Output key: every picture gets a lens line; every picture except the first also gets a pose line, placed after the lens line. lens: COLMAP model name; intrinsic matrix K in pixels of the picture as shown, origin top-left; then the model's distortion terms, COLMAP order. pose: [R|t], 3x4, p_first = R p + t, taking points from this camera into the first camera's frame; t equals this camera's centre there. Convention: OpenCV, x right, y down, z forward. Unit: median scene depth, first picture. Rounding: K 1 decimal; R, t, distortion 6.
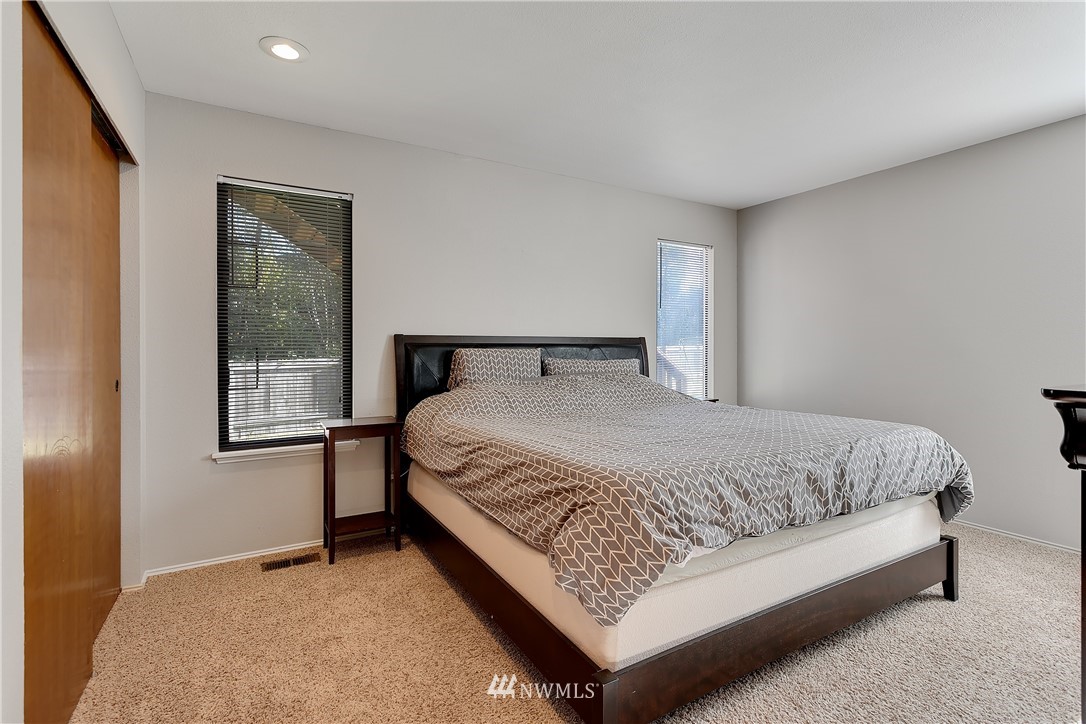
lens RADIAL K [[509.9, 0, 561.0], [0, 509.9, 358.3], [0, 0, 1]] dist [0.001831, 0.000234]
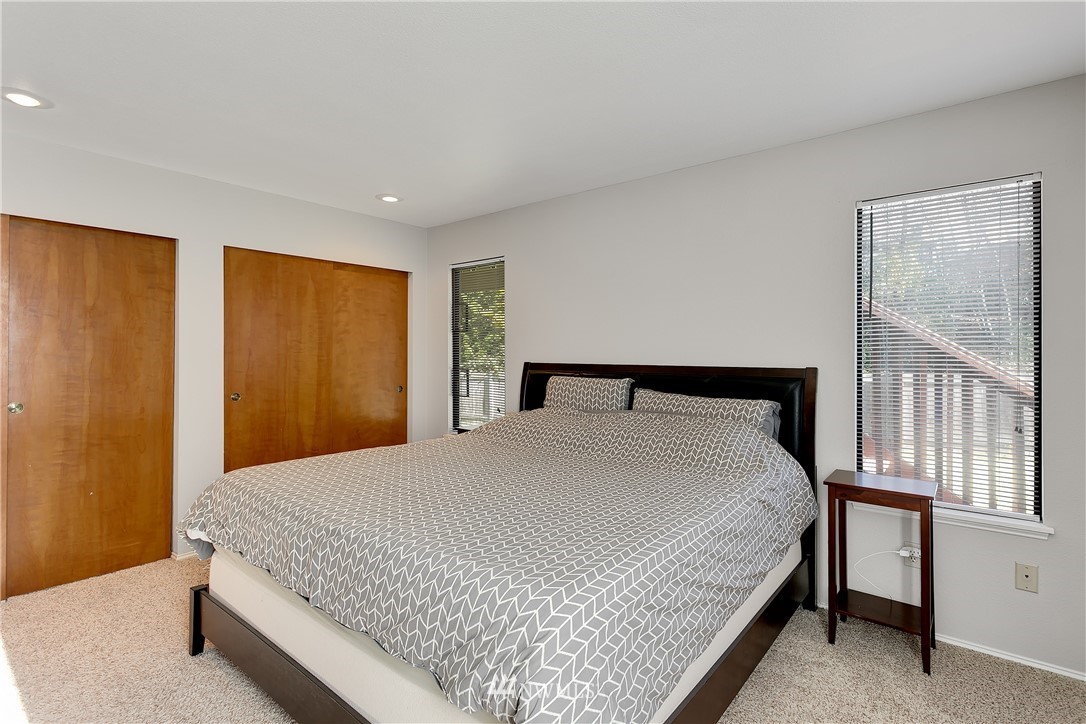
lens RADIAL K [[521.3, 0, 541.0], [0, 521.3, 356.9], [0, 0, 1]] dist [0.002539, 0.000365]
pose [[0.322694, 0.005579, -0.946487, 0.912356], [-0.013922, 0.999902, 0.001147, -0.061643], [0.946401, 0.012807, 0.322740, 0.665559]]
